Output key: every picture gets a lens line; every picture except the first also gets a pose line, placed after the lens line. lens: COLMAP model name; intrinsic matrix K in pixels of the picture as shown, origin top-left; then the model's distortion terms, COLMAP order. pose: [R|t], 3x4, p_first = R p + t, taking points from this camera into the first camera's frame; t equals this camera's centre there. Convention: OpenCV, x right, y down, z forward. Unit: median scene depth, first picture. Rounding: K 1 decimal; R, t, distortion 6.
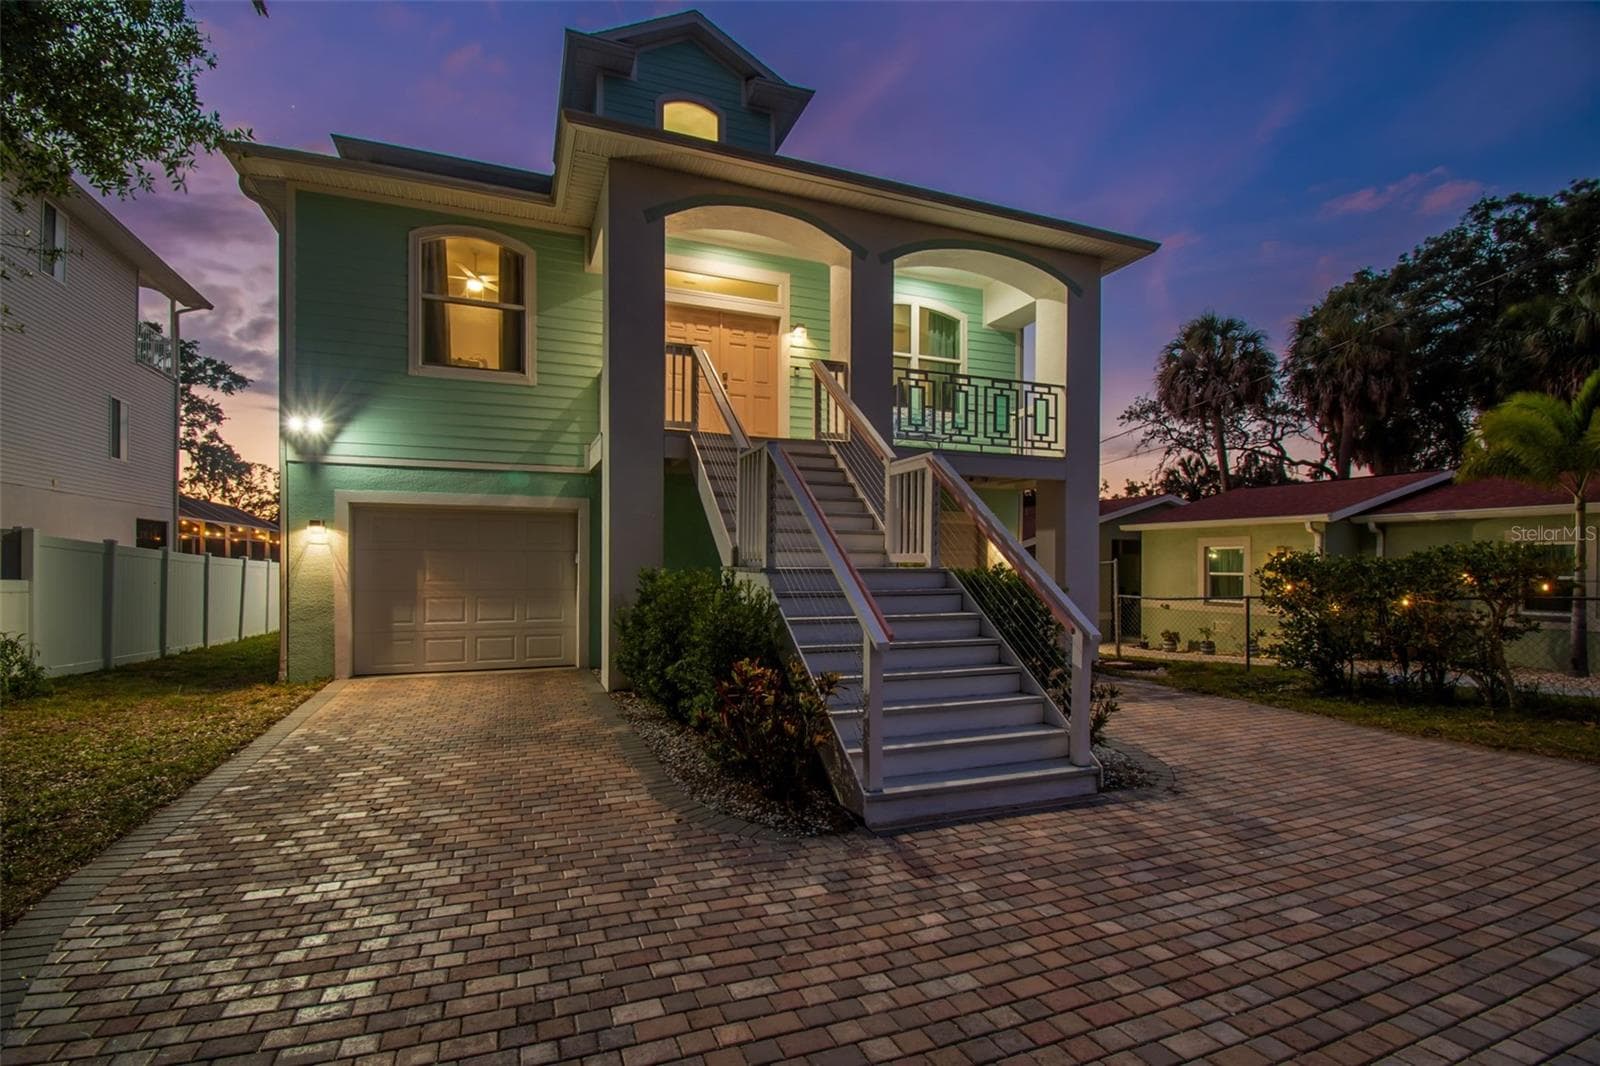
lens RADIAL K [[728.1, 0, 793.5], [0, 728.1, 563.5], [0, 0, 1]] dist [-0.007568, -0.010519]
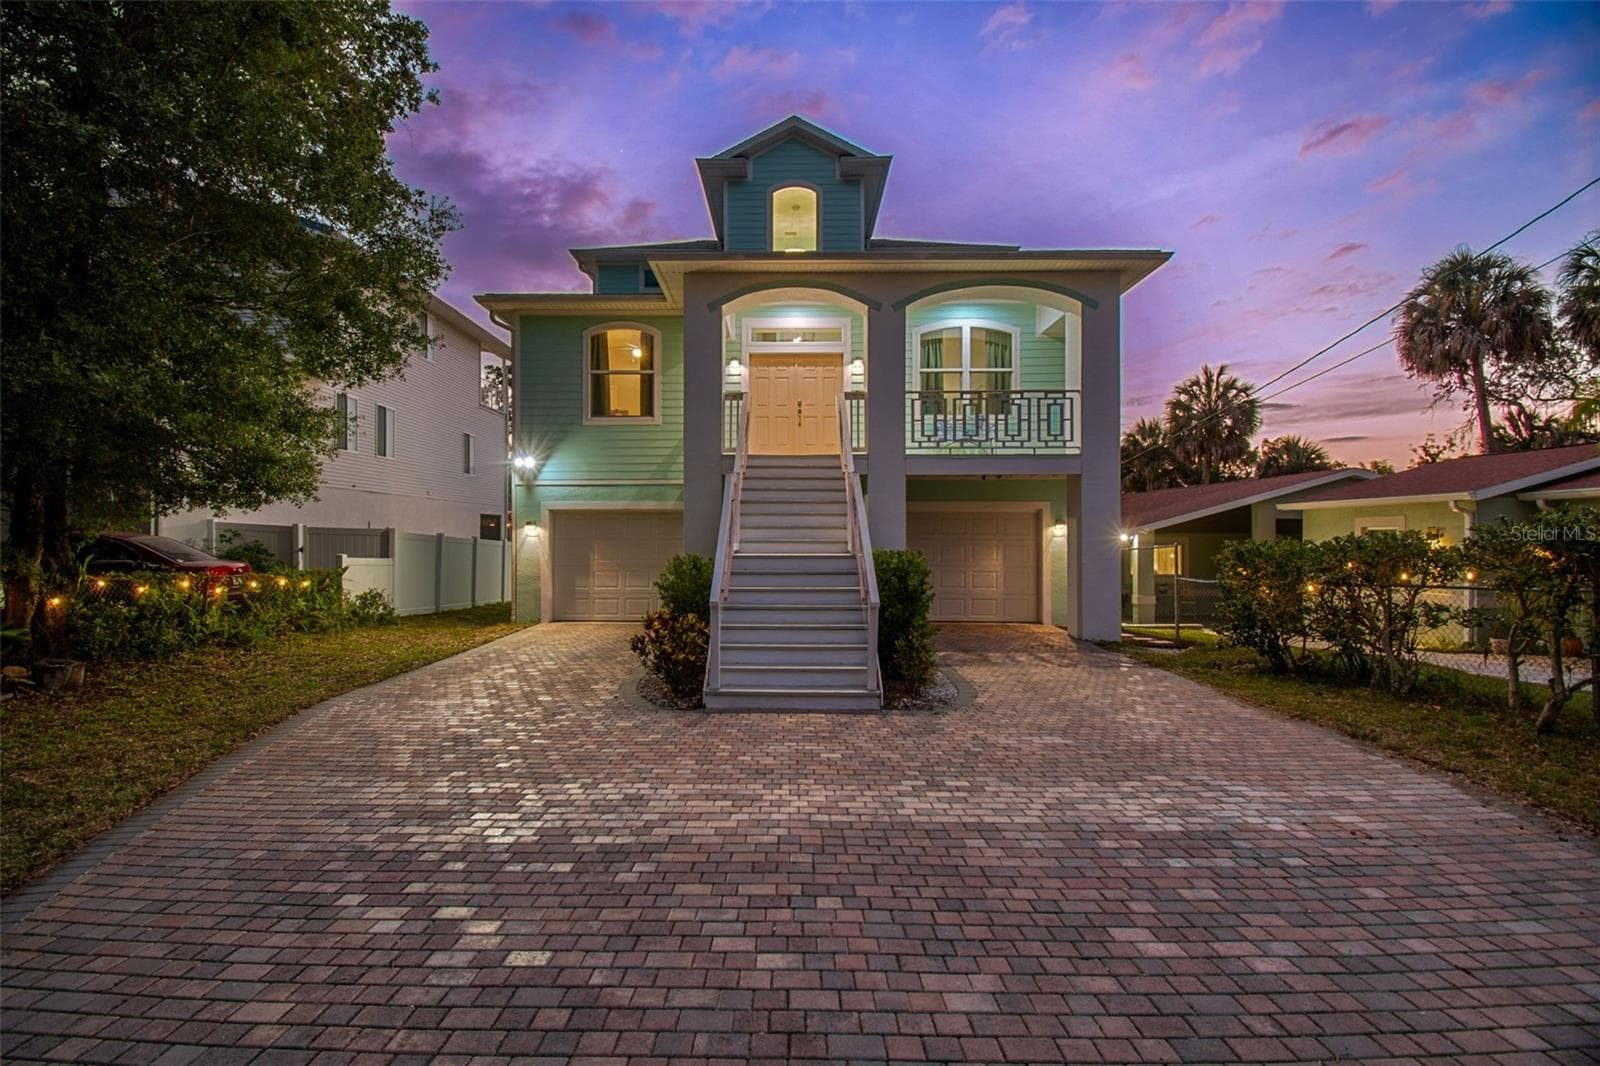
lens RADIAL K [[728.1, 0, 789.5], [0, 728.1, 527.2], [0, 0, 1]] dist [-0.007568, -0.010519]
pose [[0.925755, -0.010069, -0.377991, 0.419770], [0.003665, 0.999837, -0.017658, -0.015535], [0.378107, 0.014962, 0.925641, -0.232372]]
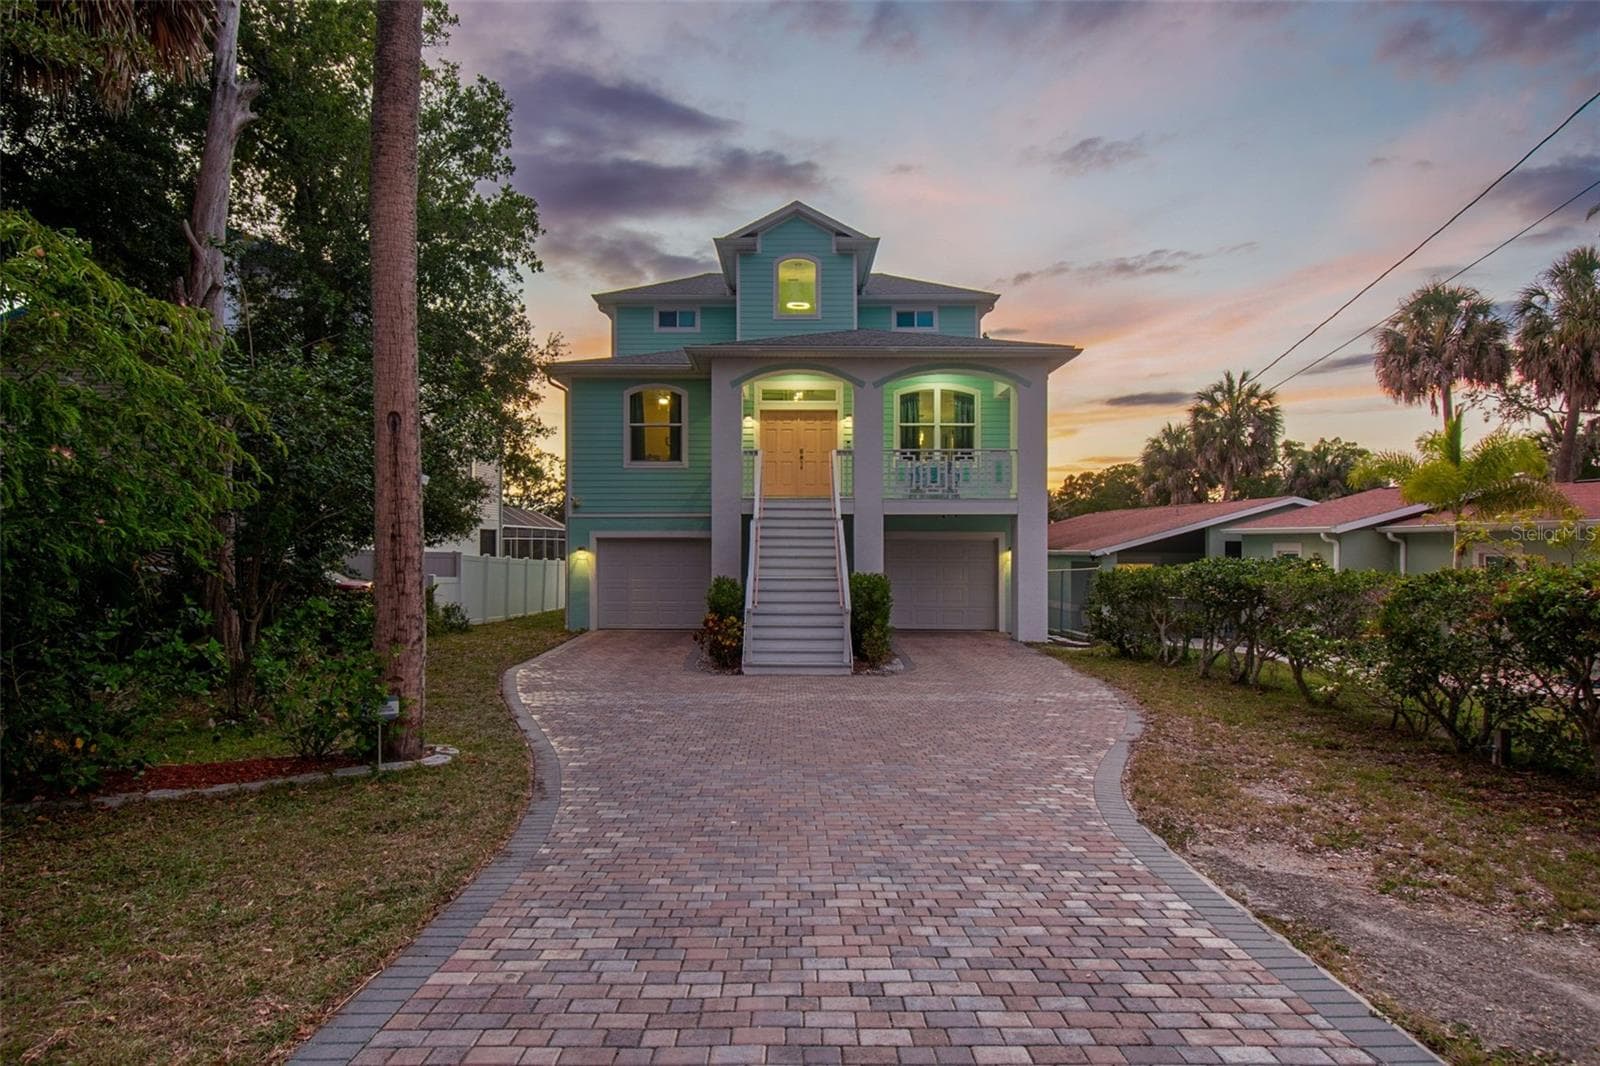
lens RADIAL K [[948.1, 0, 801.2], [0, 948.1, 528.2], [0, 0, 1]] dist [-0.009053, -0.002794]
pose [[0.931177, -0.008224, -0.364475, 0.731132], [0.002129, 0.999851, -0.017120, -0.059803], [0.364561, 0.015166, 0.931056, -1.030704]]
